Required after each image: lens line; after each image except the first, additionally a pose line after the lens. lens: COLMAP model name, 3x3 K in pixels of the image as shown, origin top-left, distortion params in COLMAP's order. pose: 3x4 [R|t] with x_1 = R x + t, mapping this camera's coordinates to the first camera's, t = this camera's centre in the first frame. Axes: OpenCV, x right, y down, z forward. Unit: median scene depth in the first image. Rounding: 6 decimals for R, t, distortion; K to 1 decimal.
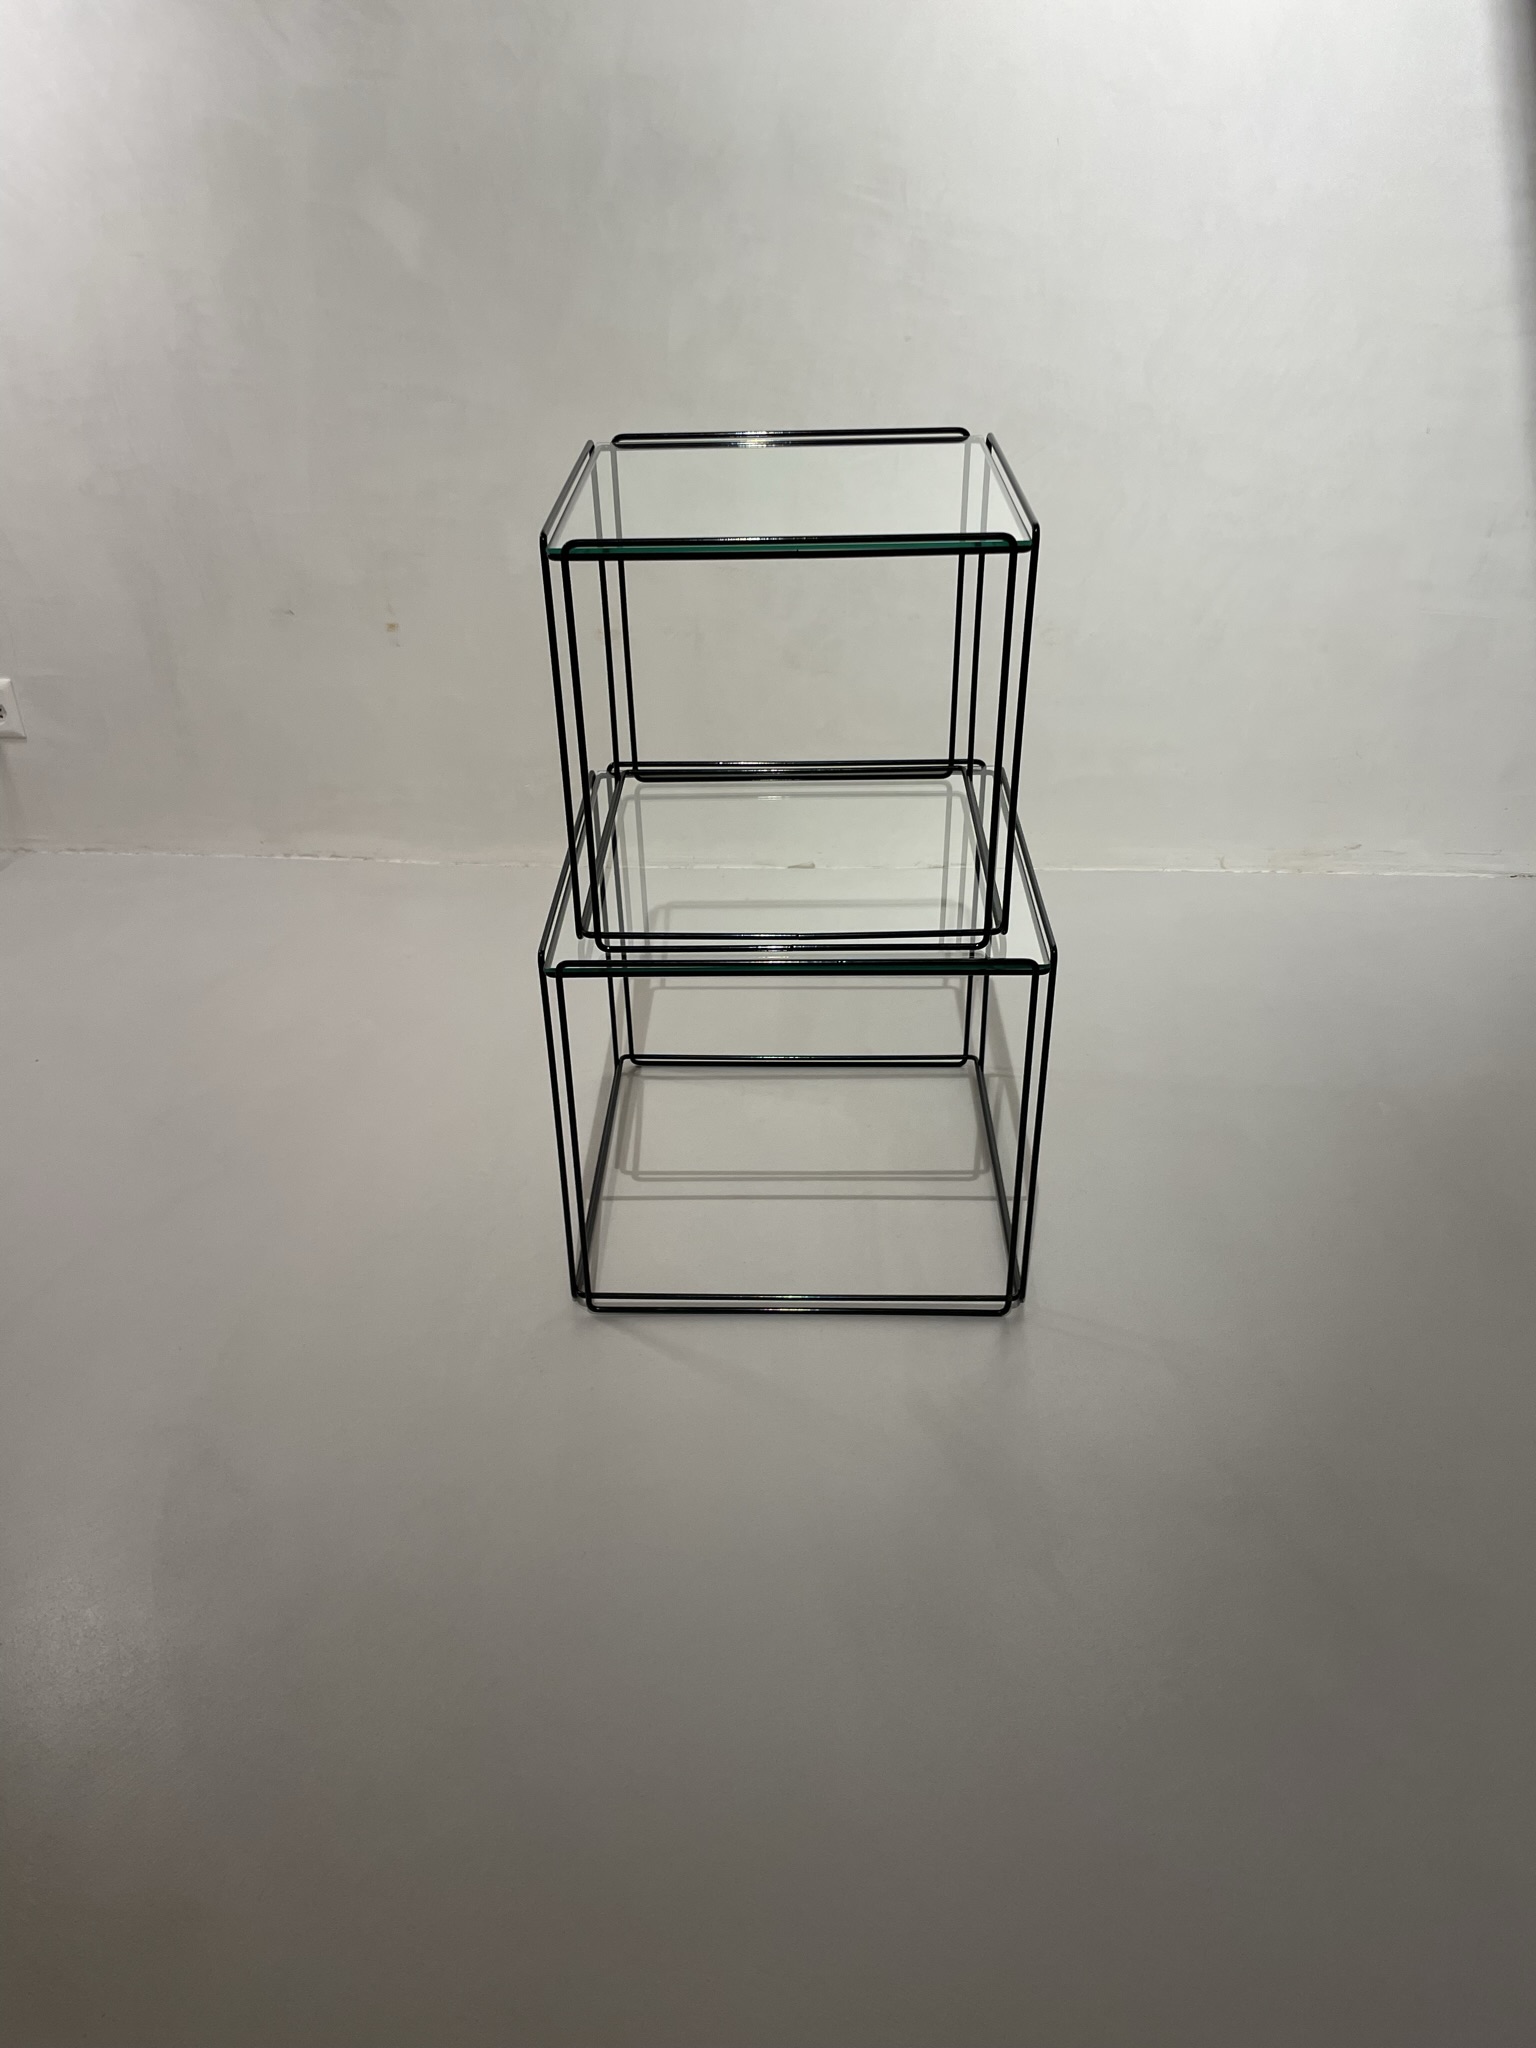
lens RADIAL K [[1544.3, 0, 761.6], [0, 1544.3, 1030.3], [0, 0, 1]] dist [0.064517, -0.076458]
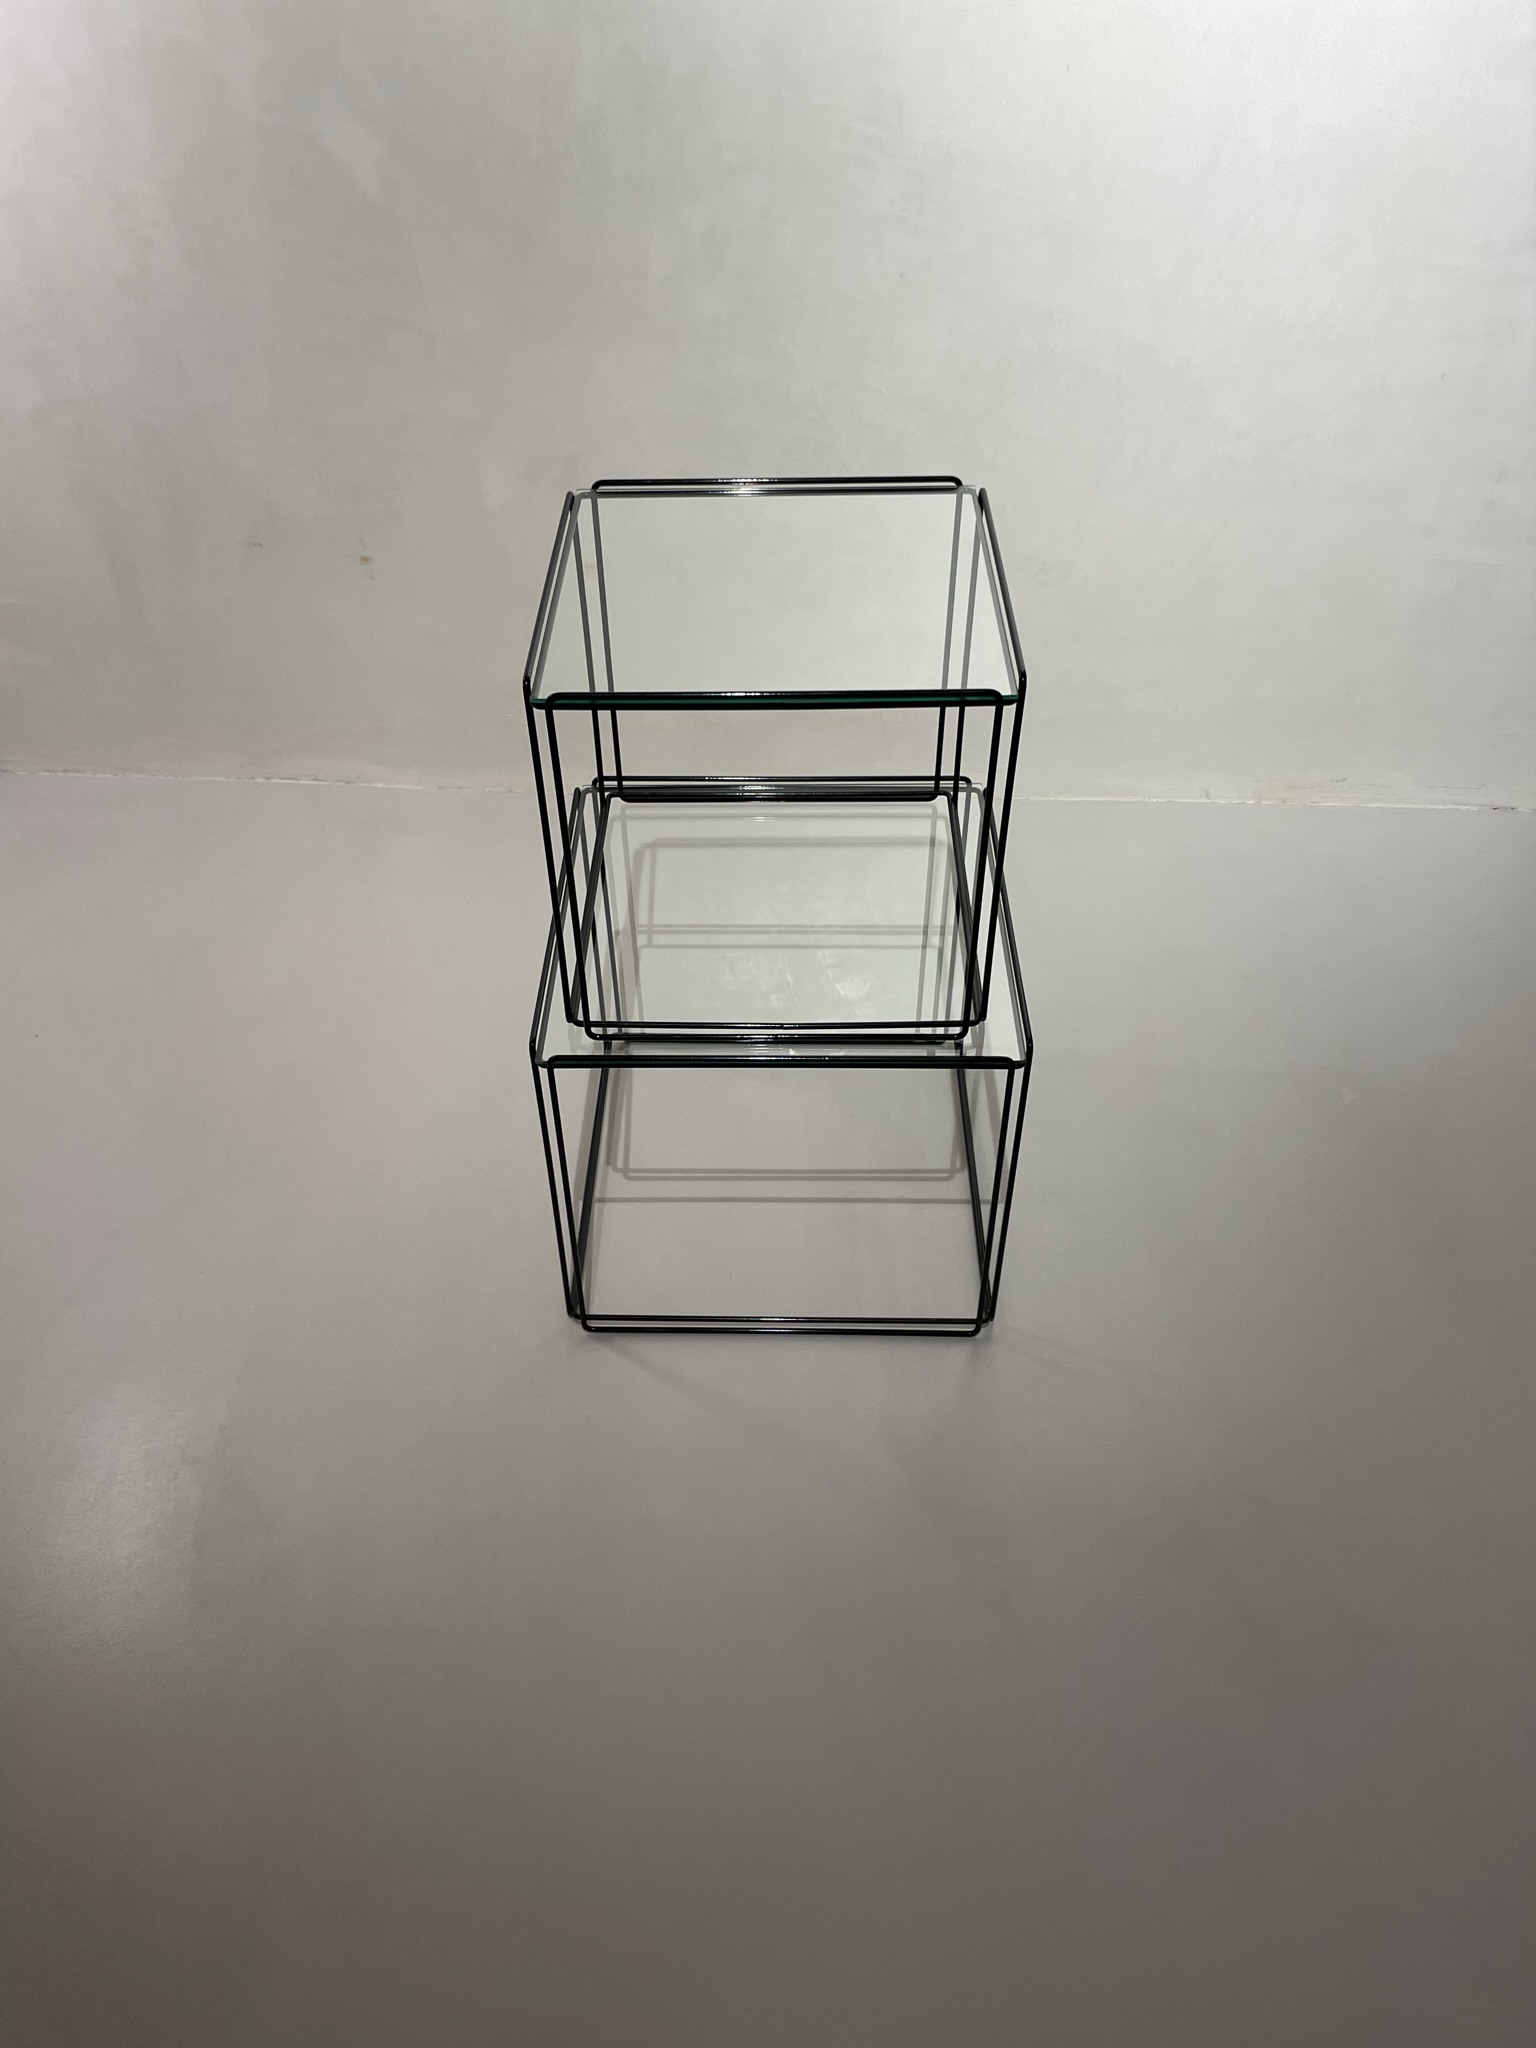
lens RADIAL K [[1544.3, 0, 768.4], [0, 1544.3, 1008.2], [0, 0, 1]] dist [0.064517, -0.076458]
pose [[0.999913, 0.000423, 0.013209, 0.000471], [-0.002737, 0.984446, 0.175664, -0.177919], [-0.012929, -0.175685, 0.984362, -0.006758]]
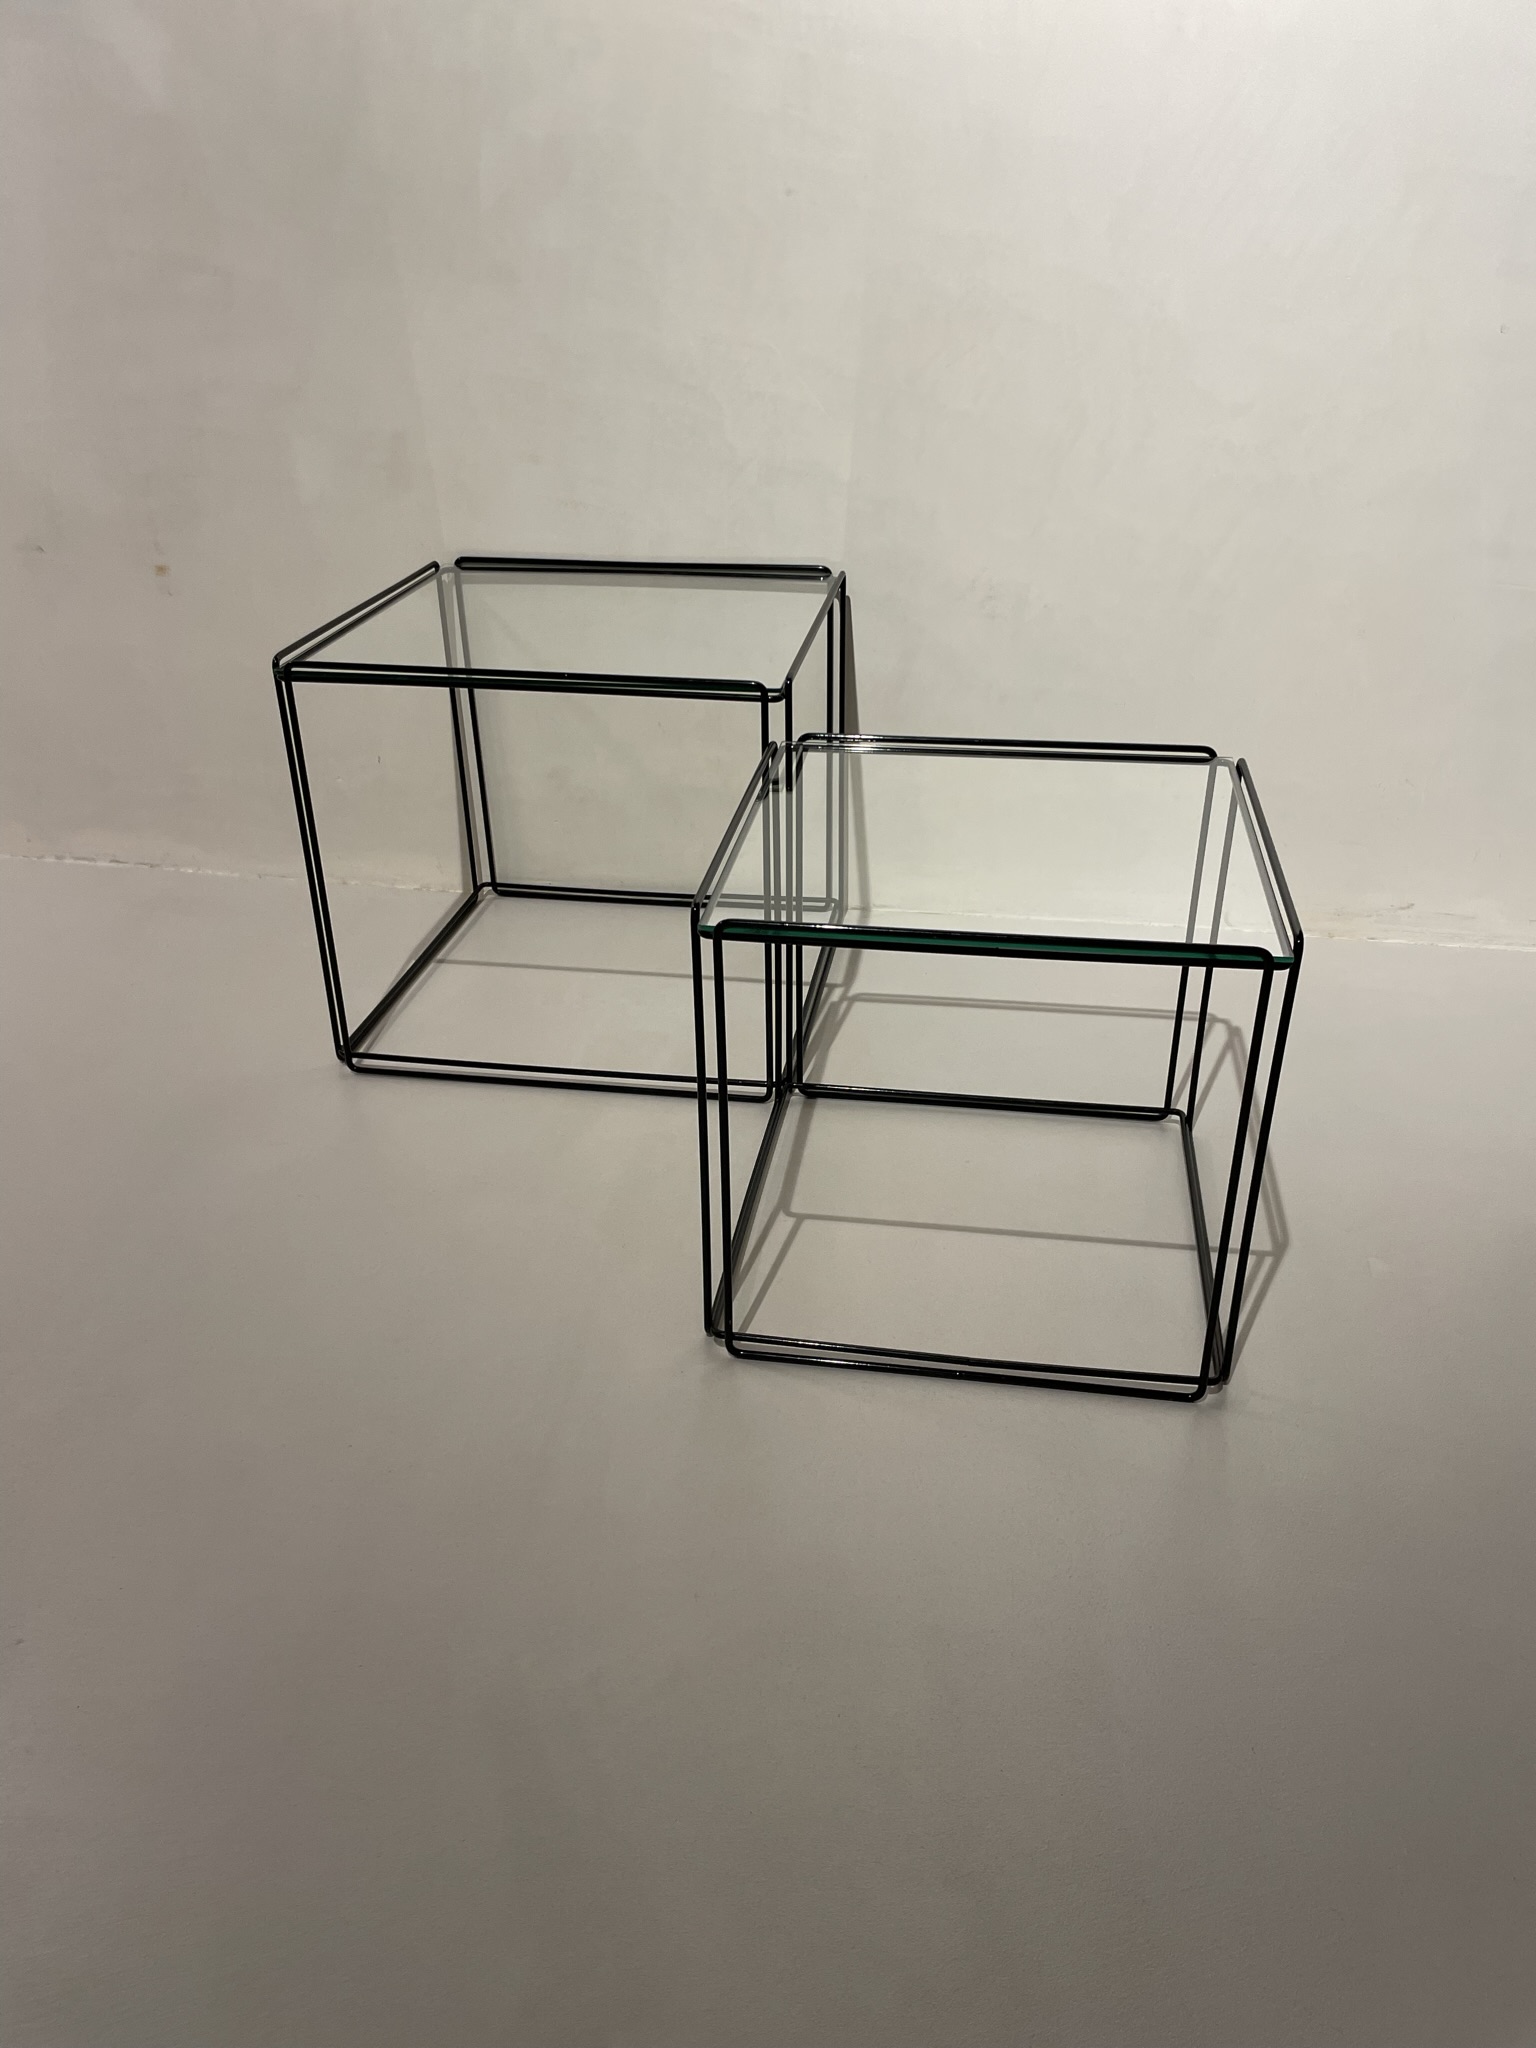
lens RADIAL K [[1544.3, 0, 814.8], [0, 1544.3, 1048.7], [0, 0, 1]] dist [0.064517, -0.076458]
pose [[0.995238, 0.053413, -0.081542, 0.195230], [-0.056904, 0.997533, -0.041097, -0.003086], [0.079146, 0.045541, 0.995822, 0.281451]]
